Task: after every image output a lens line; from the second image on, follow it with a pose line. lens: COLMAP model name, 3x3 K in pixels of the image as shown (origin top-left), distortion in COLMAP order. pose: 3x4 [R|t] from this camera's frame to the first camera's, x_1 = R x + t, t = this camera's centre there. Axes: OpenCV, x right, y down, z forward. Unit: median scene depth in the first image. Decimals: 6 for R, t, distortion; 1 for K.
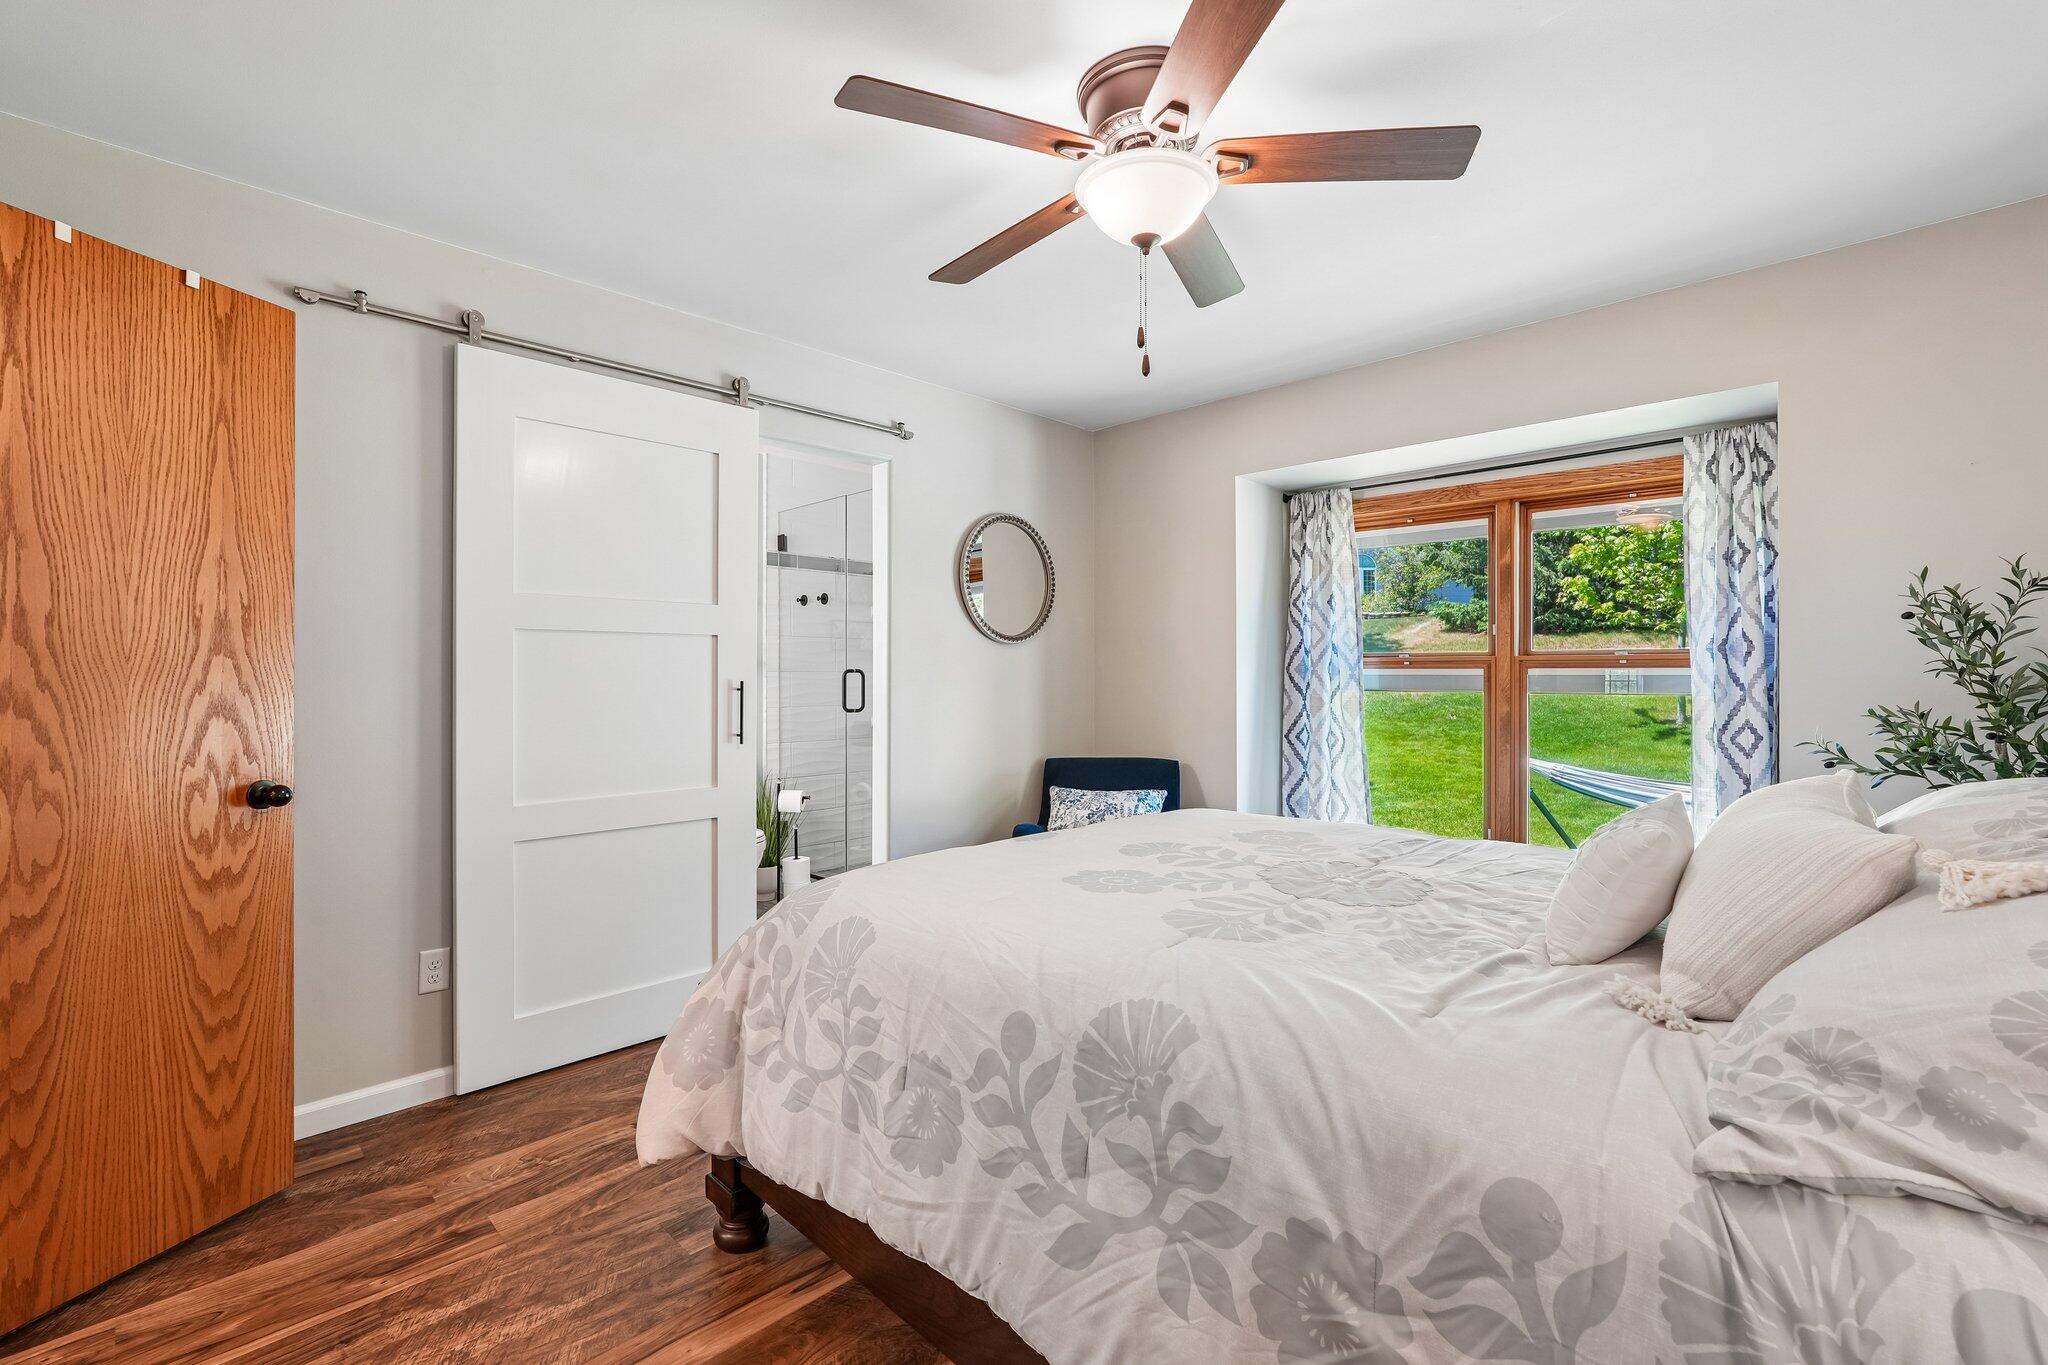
lens RADIAL K [[885.7, 0, 1024.0], [0, 885.7, 682.5], [0, 0, 1]] dist [-0.008762, 0.000230]
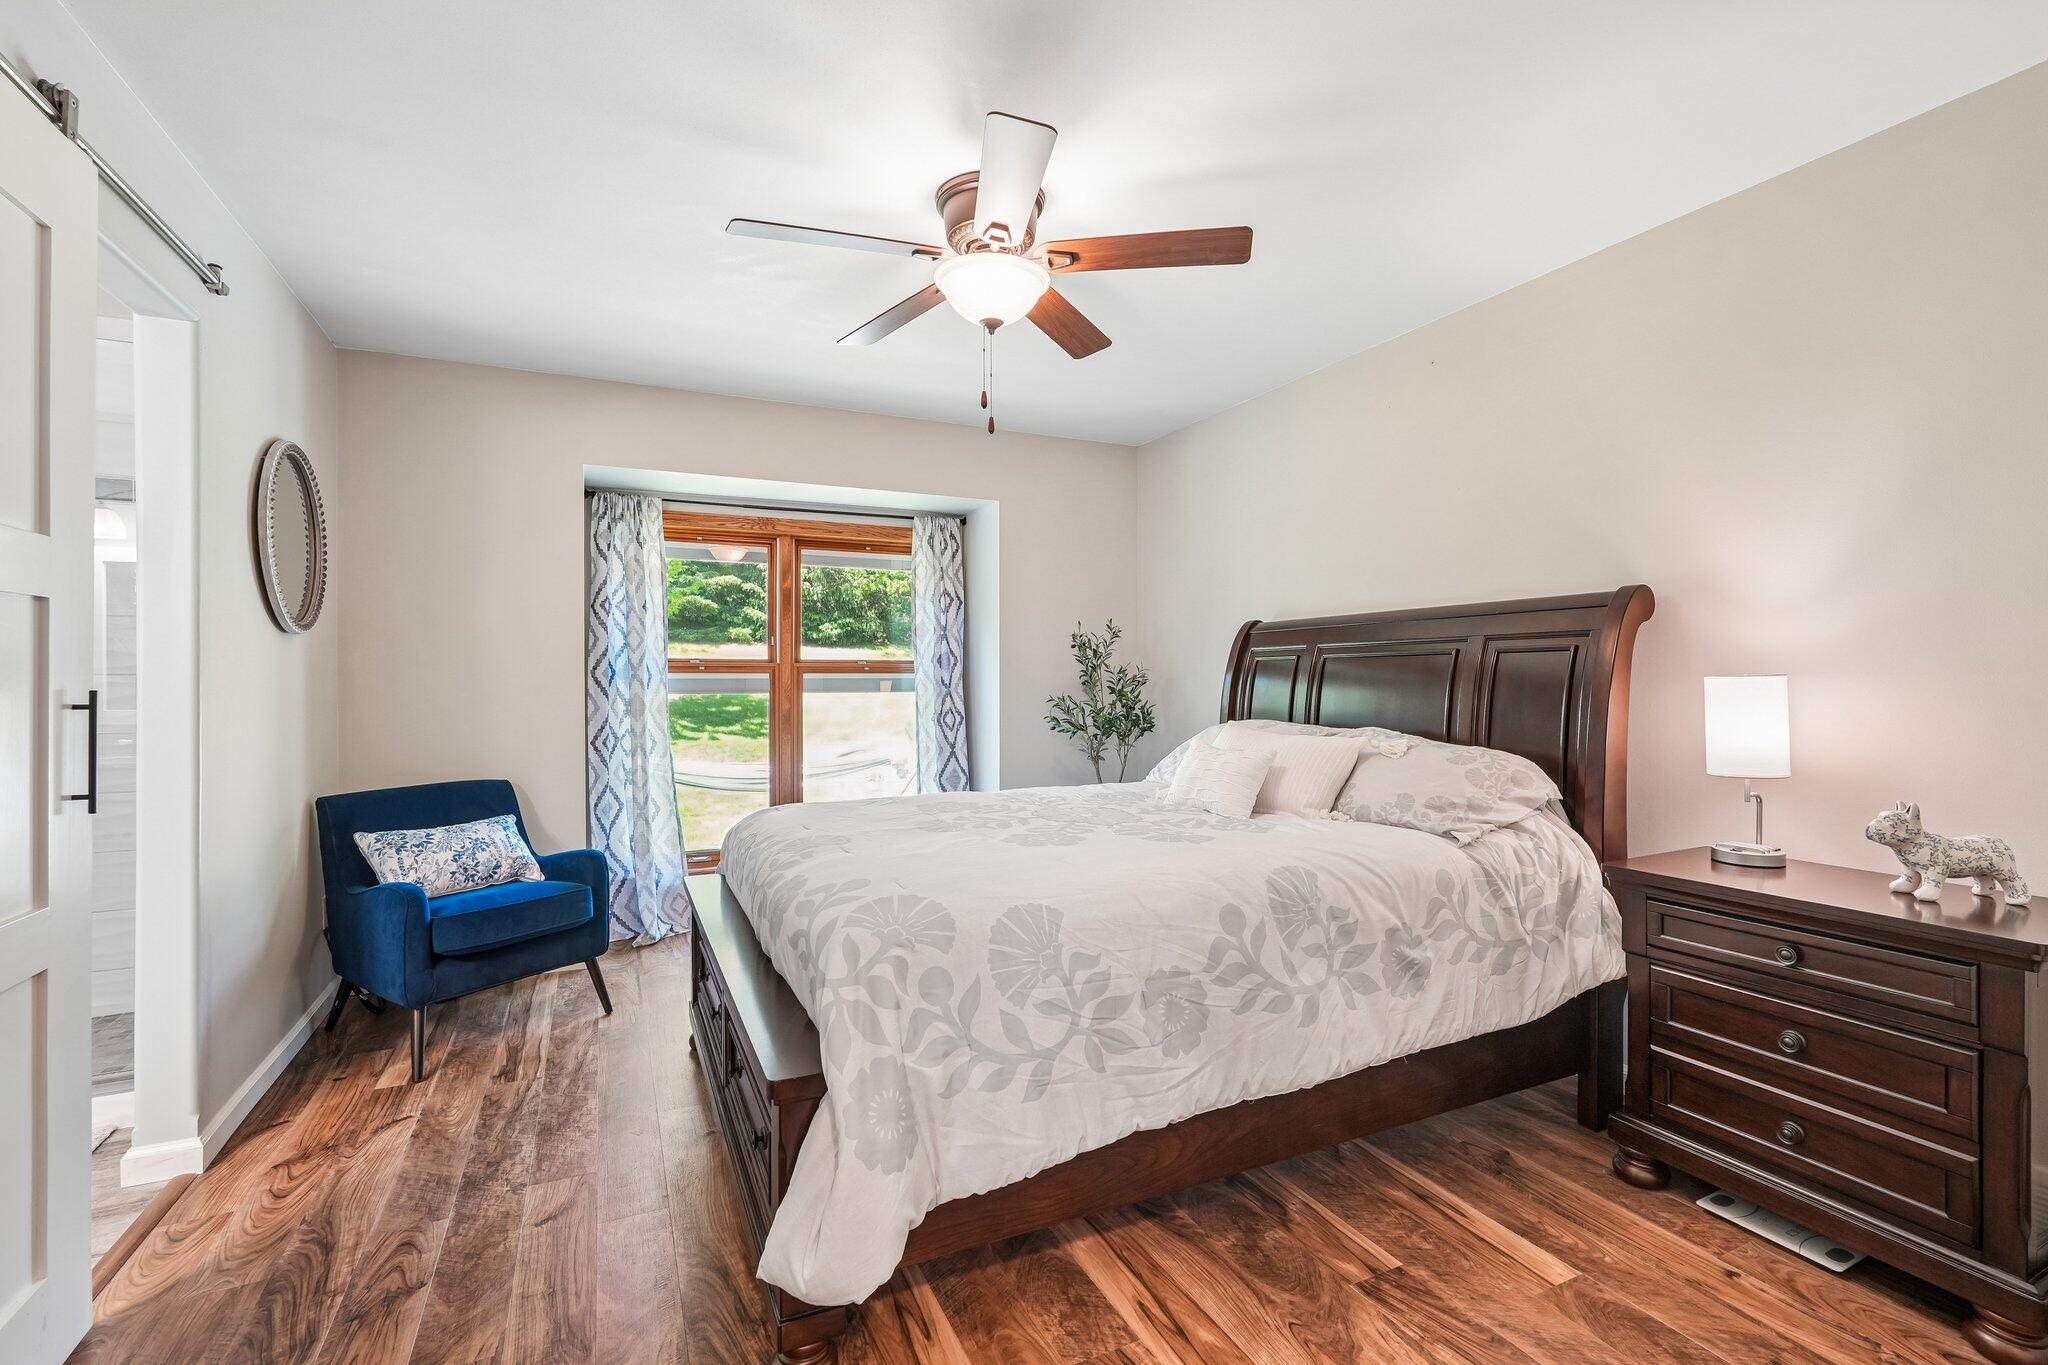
lens RADIAL K [[892.2, 0, 1024.1], [0, 892.2, 688.8], [0, 0, 1]] dist [-0.025229, 0.014133]
pose [[0.357673, -0.011341, 0.933778, -0.597653], [0.009575, 0.999918, 0.008477, -0.002078], [-0.933798, 0.005909, 0.357753, 0.308817]]
